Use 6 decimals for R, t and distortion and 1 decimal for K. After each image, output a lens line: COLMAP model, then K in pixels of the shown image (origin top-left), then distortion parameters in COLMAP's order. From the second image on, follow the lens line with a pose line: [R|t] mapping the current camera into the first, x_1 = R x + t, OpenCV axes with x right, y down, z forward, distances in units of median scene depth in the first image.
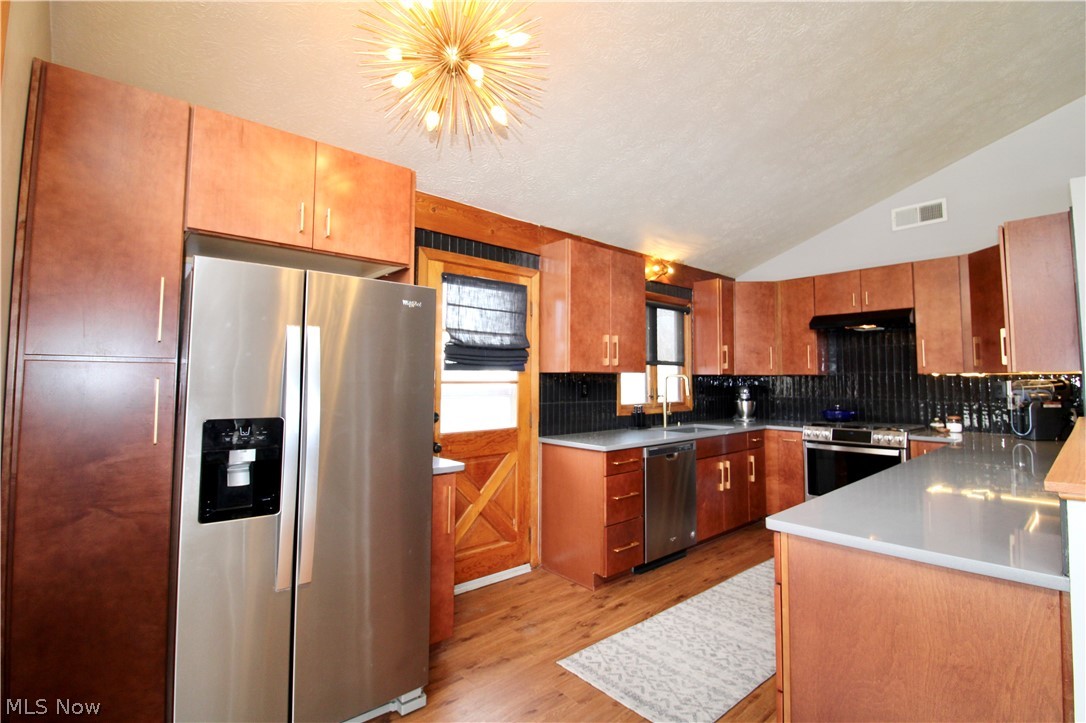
lens RADIAL K [[513.9, 0, 544.0], [0, 513.9, 358.4], [0, 0, 1]] dist [0.000465, -0.012927]
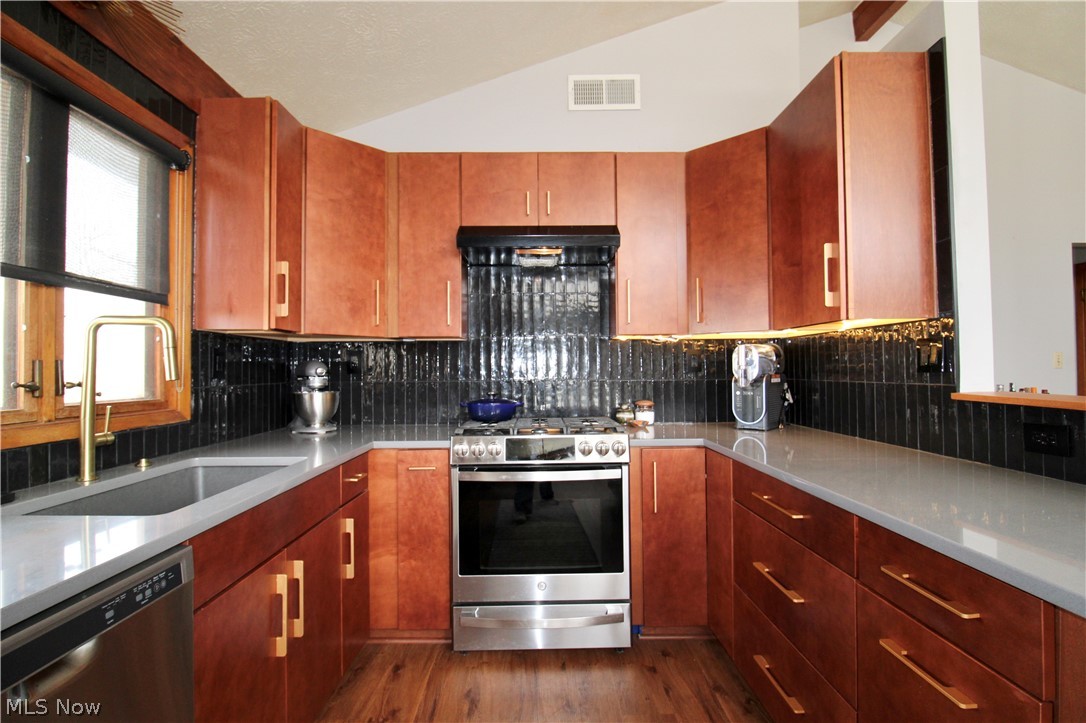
lens RADIAL K [[513.9, 0, 544.0], [0, 513.9, 358.4], [0, 0, 1]] dist [0.000465, -0.012927]
pose [[0.645709, 0.009878, 0.763520, 0.175745], [-0.023076, 0.999712, 0.006582, 0.048533], [-0.763235, -0.021869, 0.645751, 0.581131]]
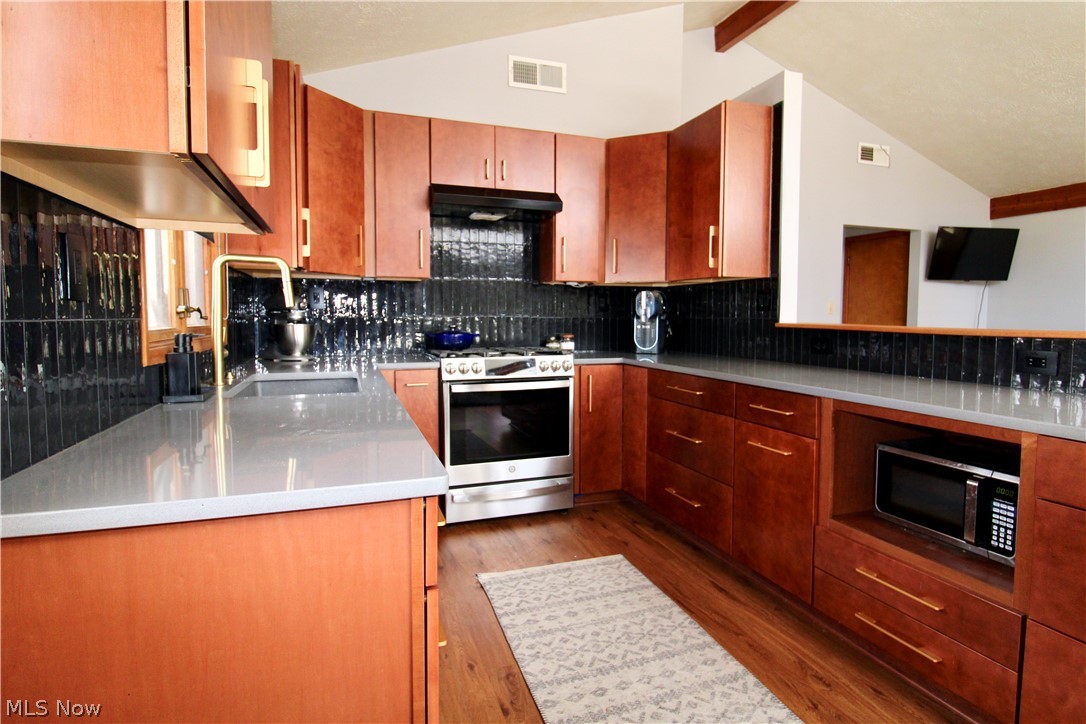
lens RADIAL K [[587.0, 0, 545.1], [0, 587.0, 349.3], [0, 0, 1]] dist [-0.000952, -0.000054]
pose [[0.356735, -0.051243, 0.932799, -0.097265], [-0.041874, 0.996614, 0.070763, 0.061655], [-0.933266, -0.064304, 0.353382, 0.600129]]
